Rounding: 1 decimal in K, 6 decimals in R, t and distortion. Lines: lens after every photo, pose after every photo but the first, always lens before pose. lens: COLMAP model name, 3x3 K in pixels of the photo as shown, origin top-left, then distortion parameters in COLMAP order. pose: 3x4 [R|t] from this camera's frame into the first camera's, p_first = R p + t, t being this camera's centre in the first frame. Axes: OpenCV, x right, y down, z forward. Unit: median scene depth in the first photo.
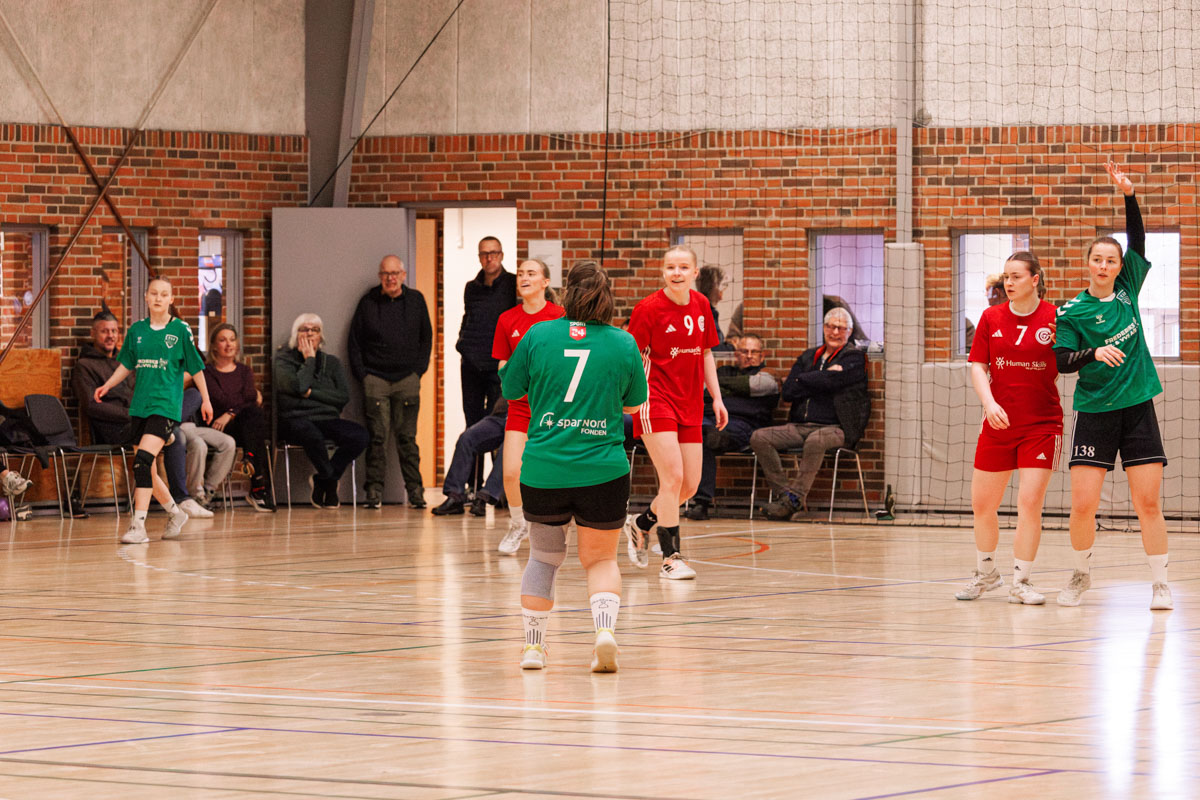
lens RADIAL K [[5795.8, 0, 600.0], [0, 5795.8, 400.0], [0, 0, 1]] dist [-0.322119, 8.230253]
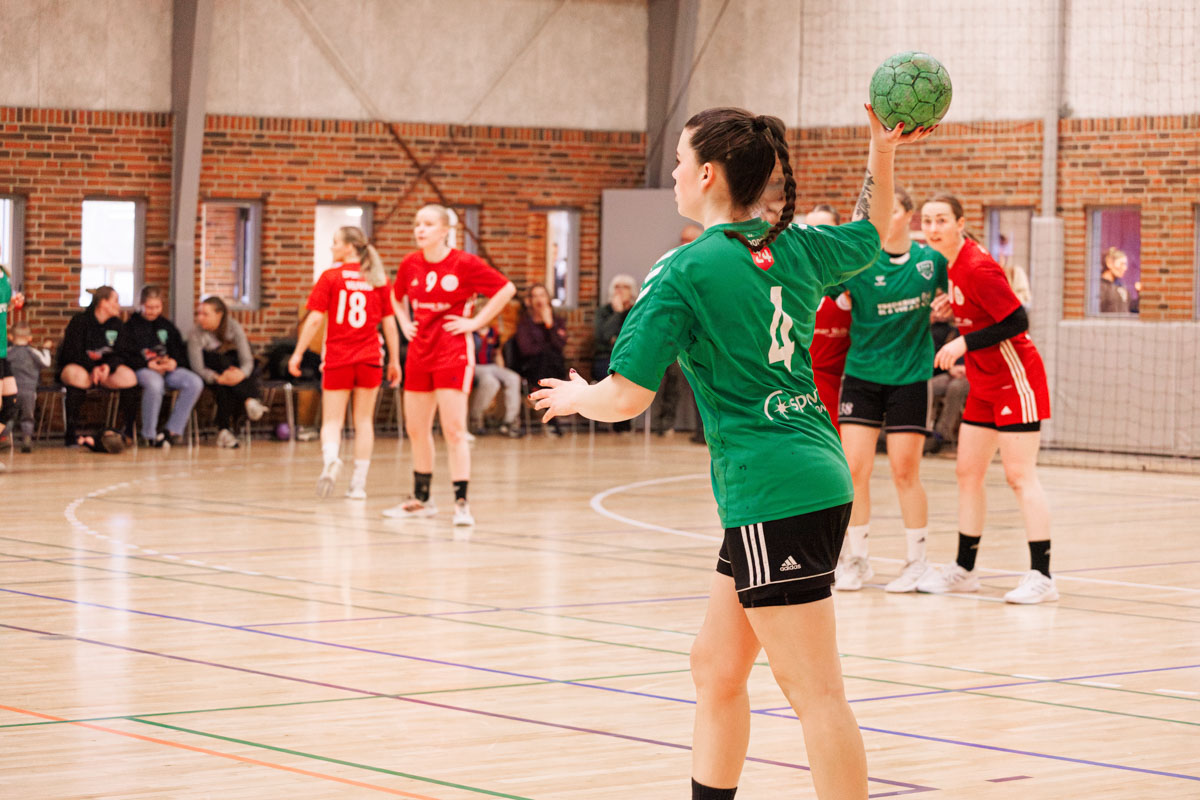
lens RADIAL K [[3488.1, 0, 674.5], [0, 3488.1, 399.7], [0, 0, 1]] dist [-0.153509, -0.458833]
pose [[0.948638, 0.018732, -0.315807, 0.201282], [-0.012840, 0.999703, 0.020728, -0.004134], [0.316101, -0.015608, 0.948597, 0.310571]]
